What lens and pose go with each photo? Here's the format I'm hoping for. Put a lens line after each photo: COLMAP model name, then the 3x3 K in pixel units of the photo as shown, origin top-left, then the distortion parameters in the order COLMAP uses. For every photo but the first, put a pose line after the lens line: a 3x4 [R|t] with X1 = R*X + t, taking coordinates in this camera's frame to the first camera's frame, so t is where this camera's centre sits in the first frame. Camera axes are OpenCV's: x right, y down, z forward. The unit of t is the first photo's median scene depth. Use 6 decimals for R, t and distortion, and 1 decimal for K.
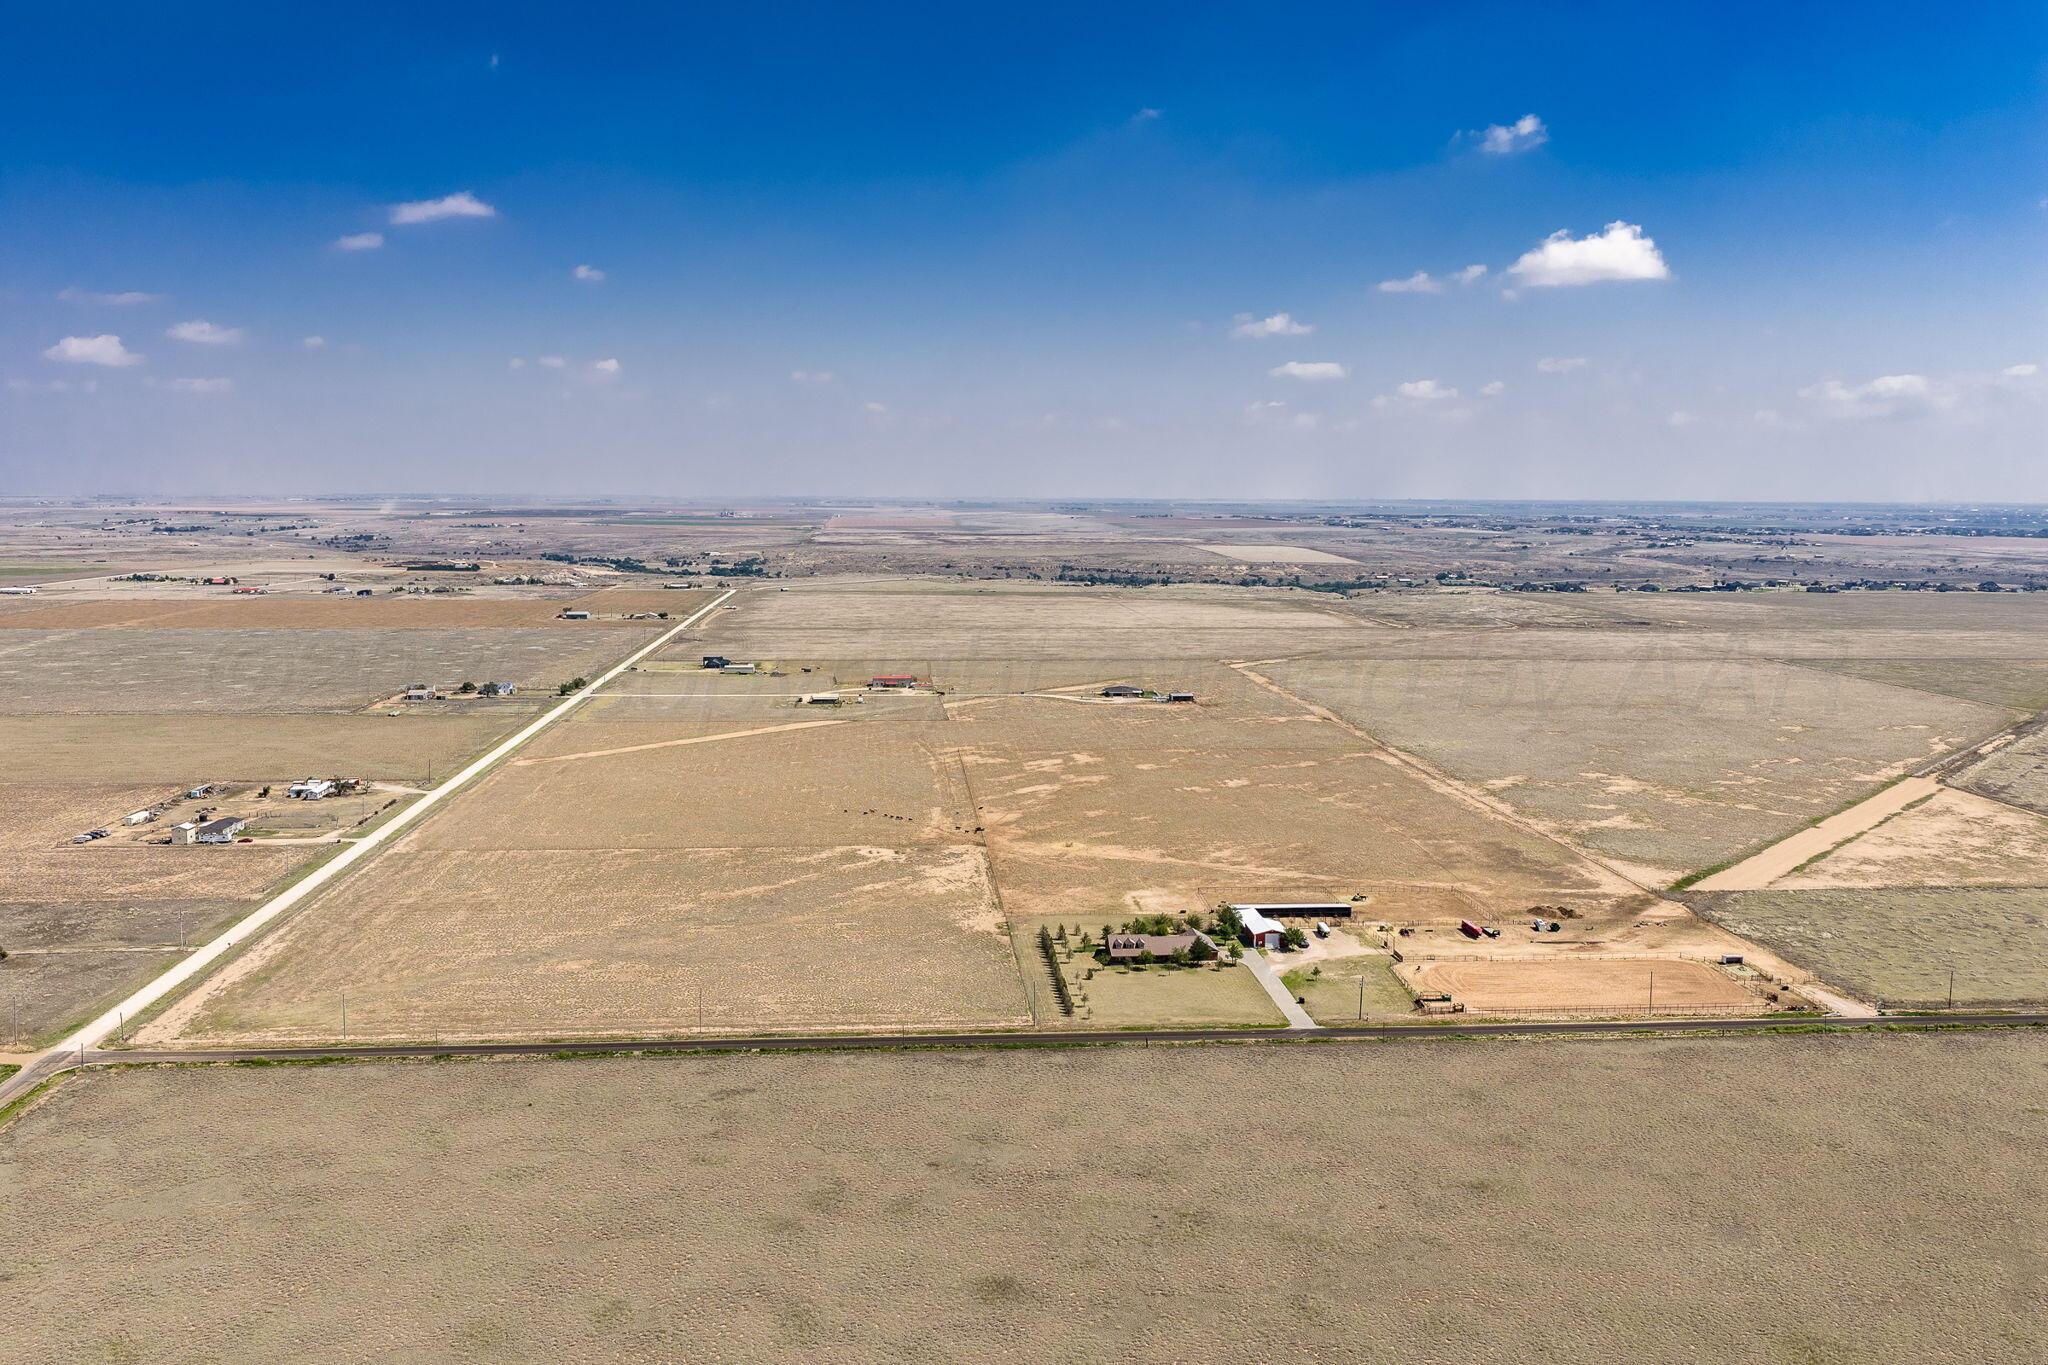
lens RADIAL K [[1689.8, 0, 1010.1], [0, 1689.8, 676.3], [0, 0, 1]] dist [0.021834, -0.039205]
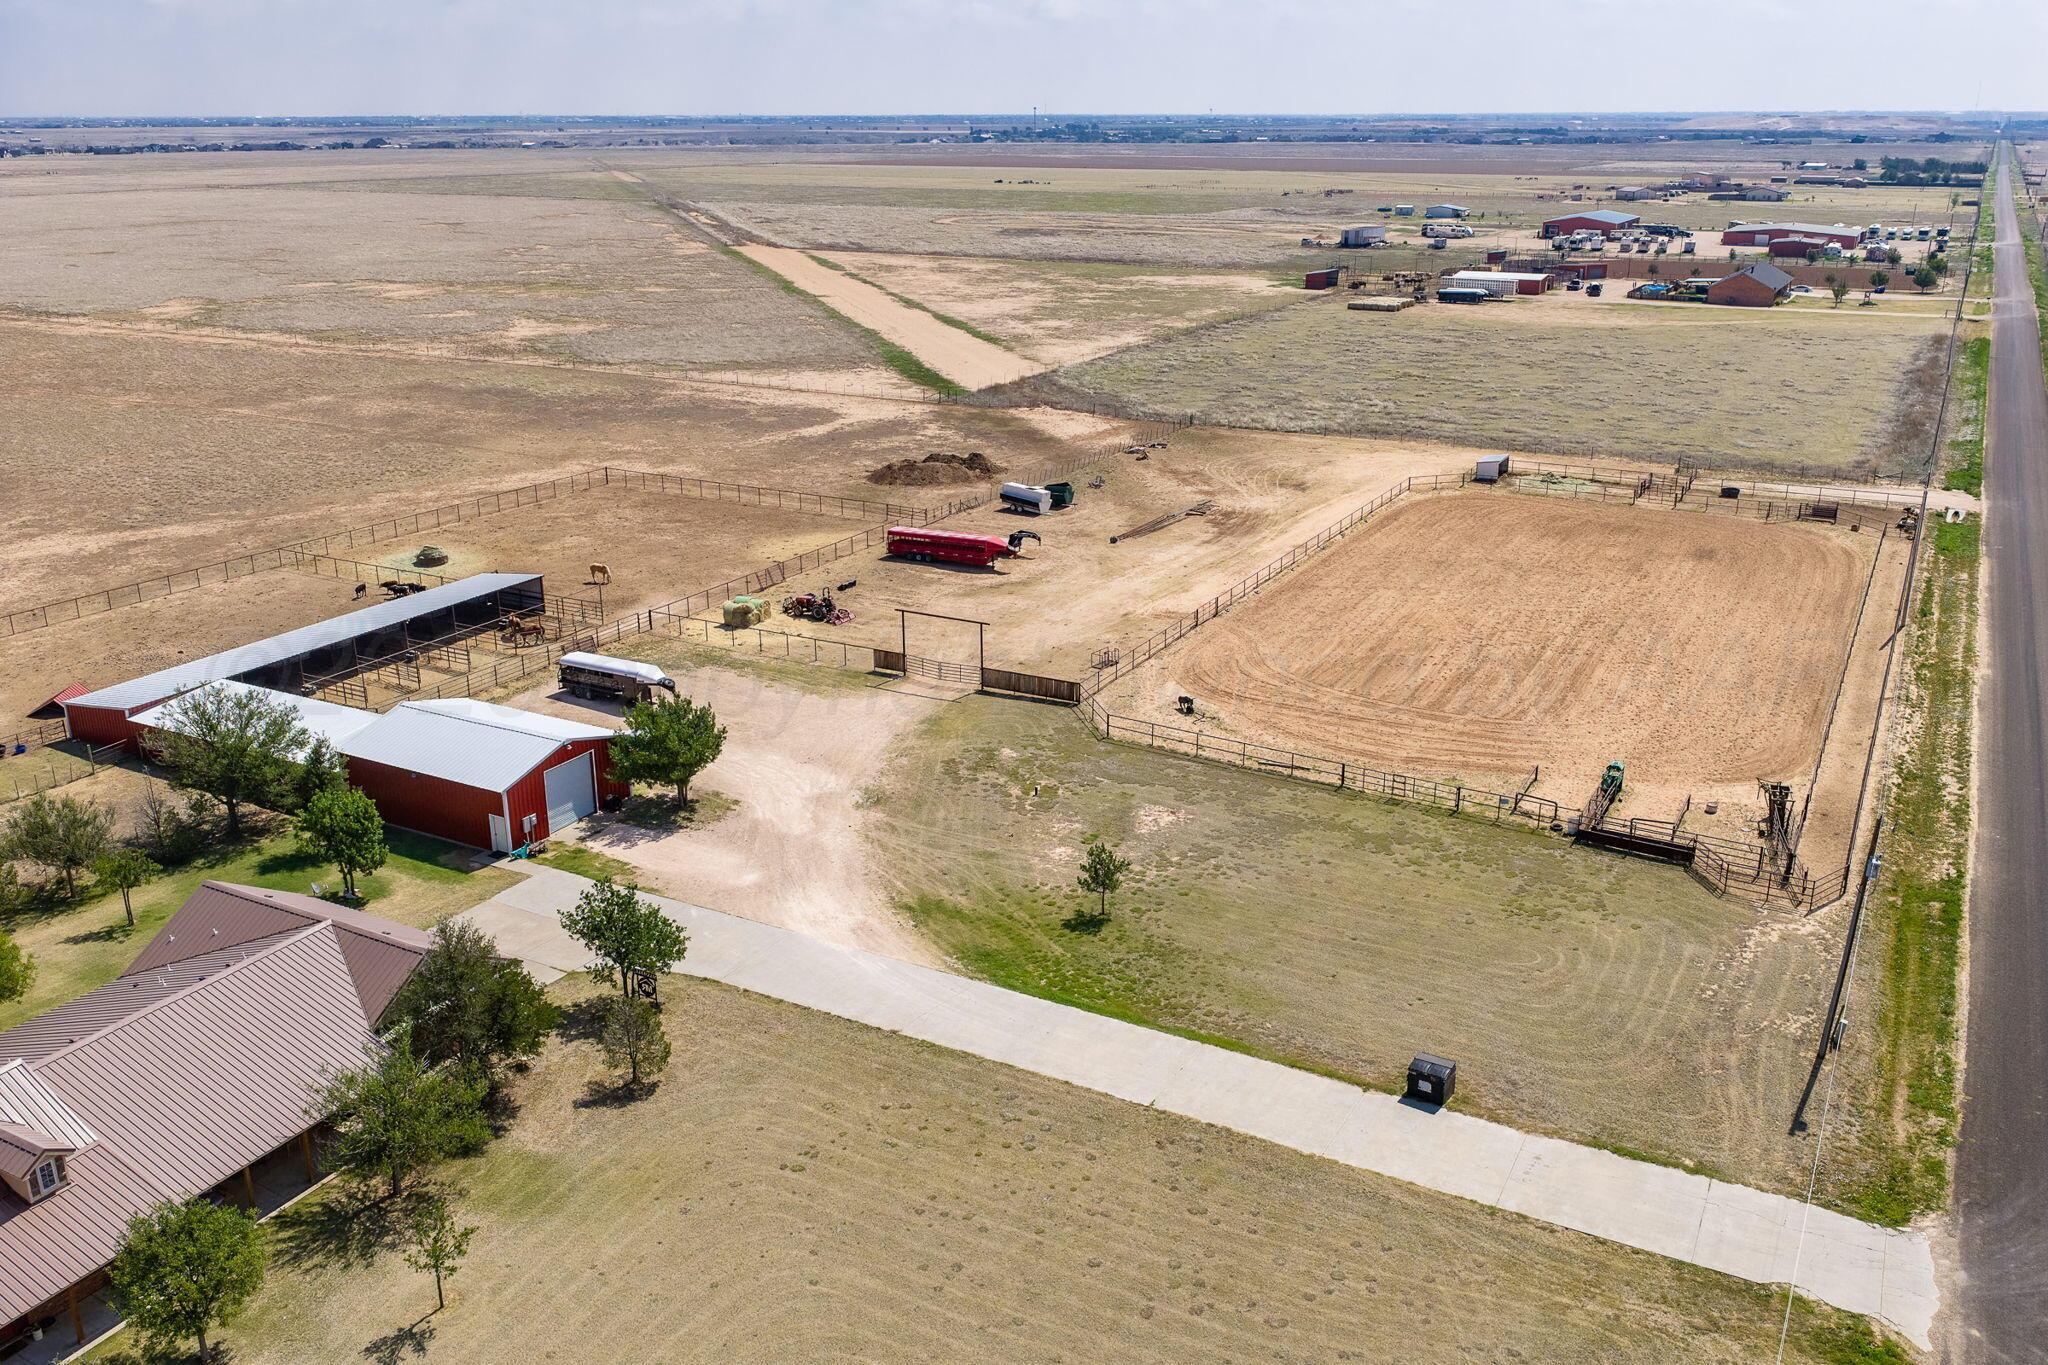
lens RADIAL K [[1689.8, 0, 1025.4], [0, 1689.8, 697.4], [0, 0, 1]] dist [0.021834, -0.039205]
pose [[0.541442, -0.281919, 0.792062, 0.019541], [0.099663, 0.956983, 0.272491, 0.068622], [-0.834810, -0.068599, 0.546248, 0.606809]]
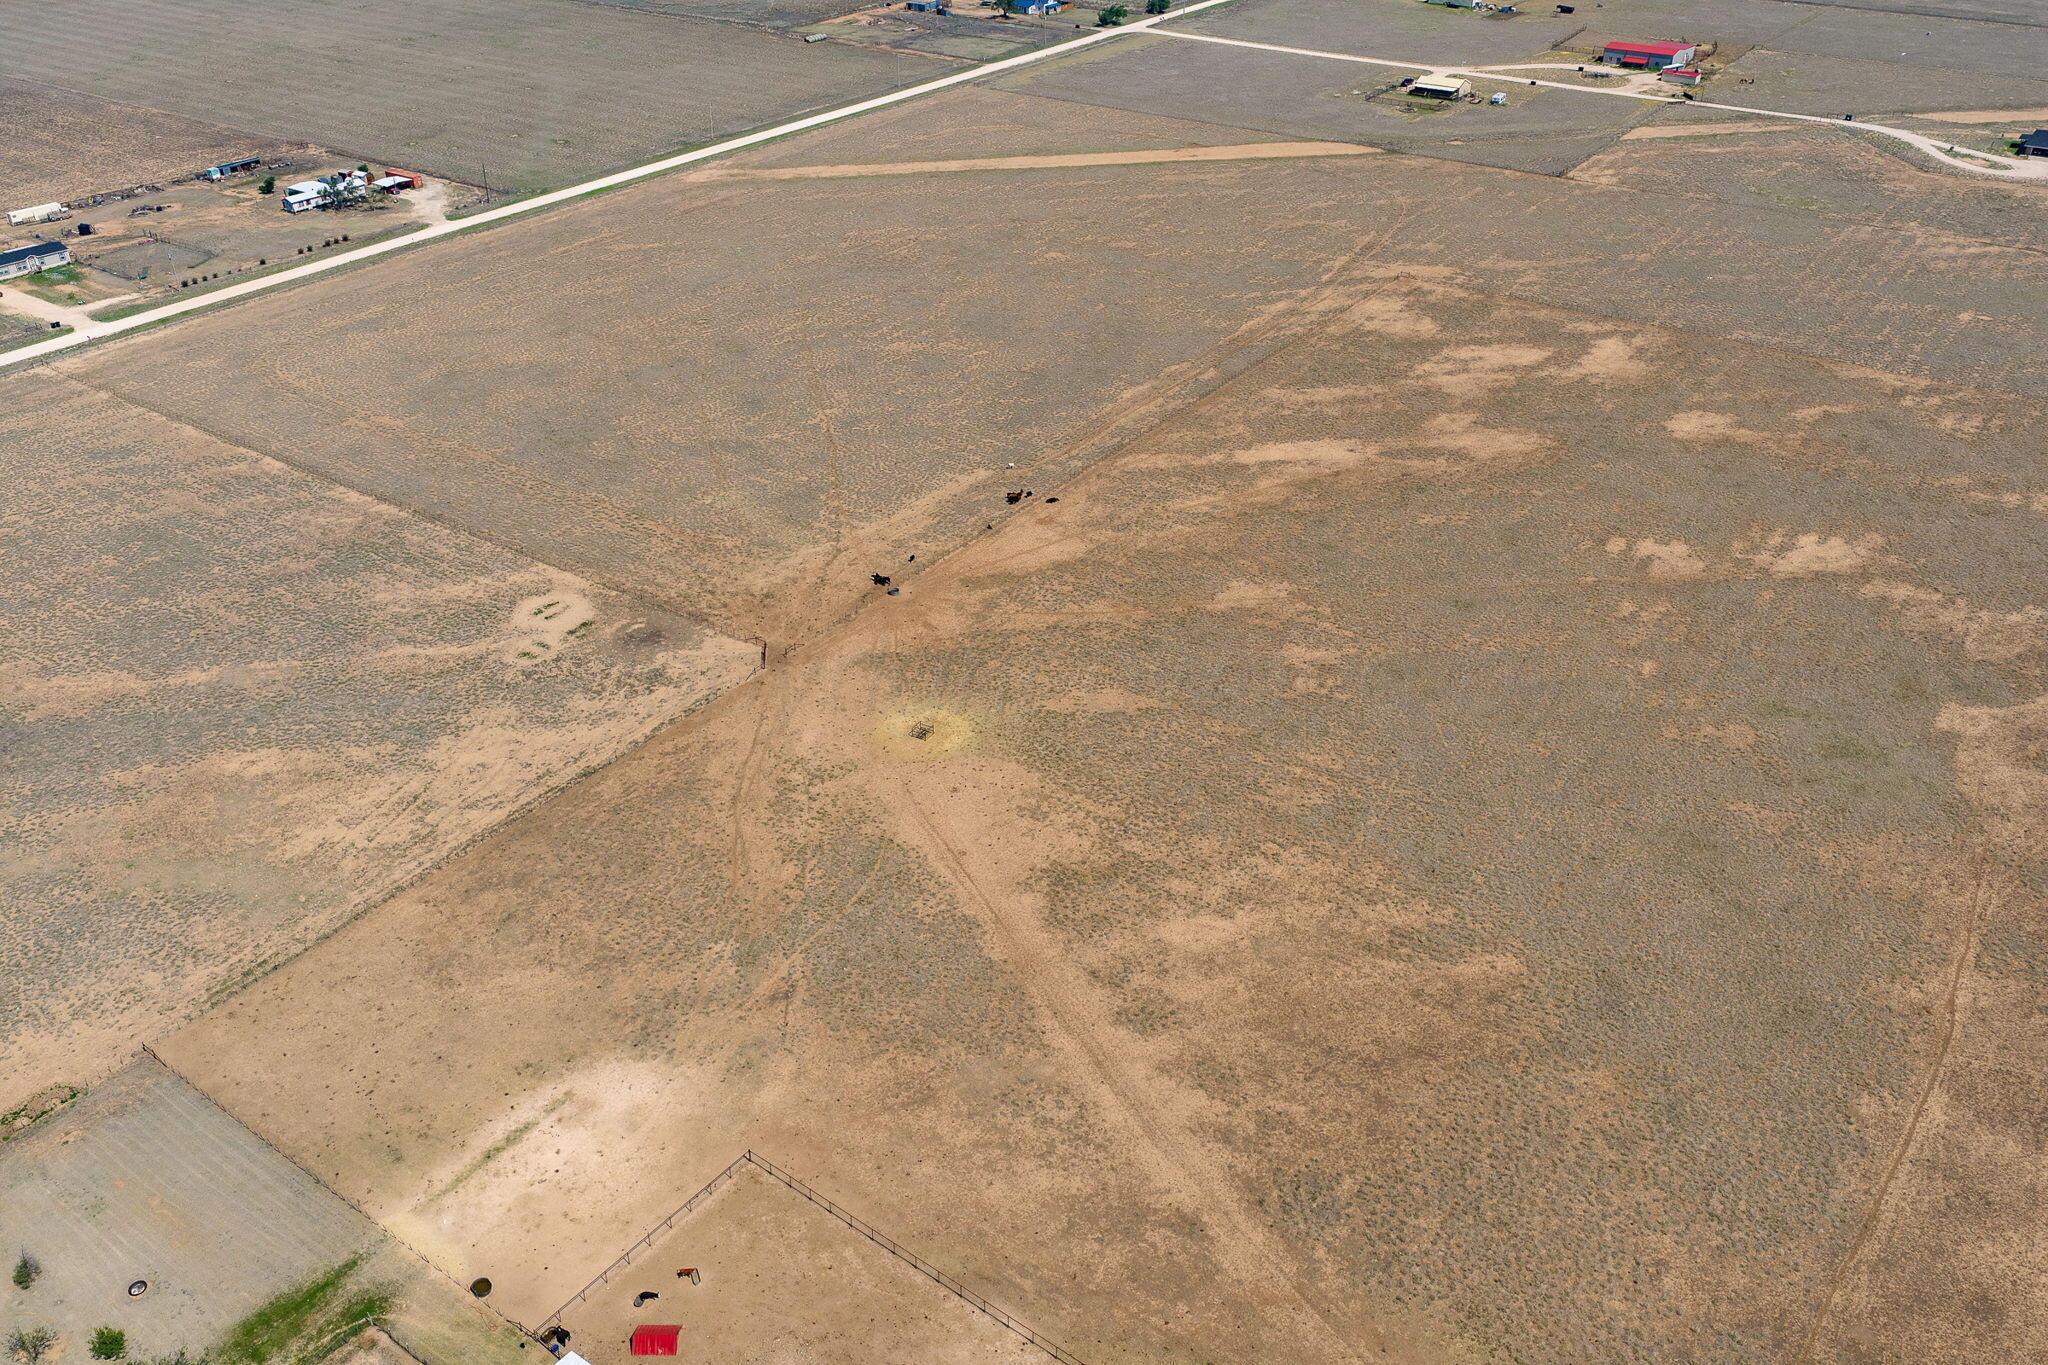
lens RADIAL K [[1689.8, 0, 1022.5], [0, 1689.8, 675.1], [0, 0, 1]] dist [0.021834, -0.039205]
pose [[0.769117, 0.321944, -0.552097, 0.238308], [-0.061660, 0.897204, 0.437290, -0.074088], [0.636127, -0.302285, 0.709906, 0.683298]]
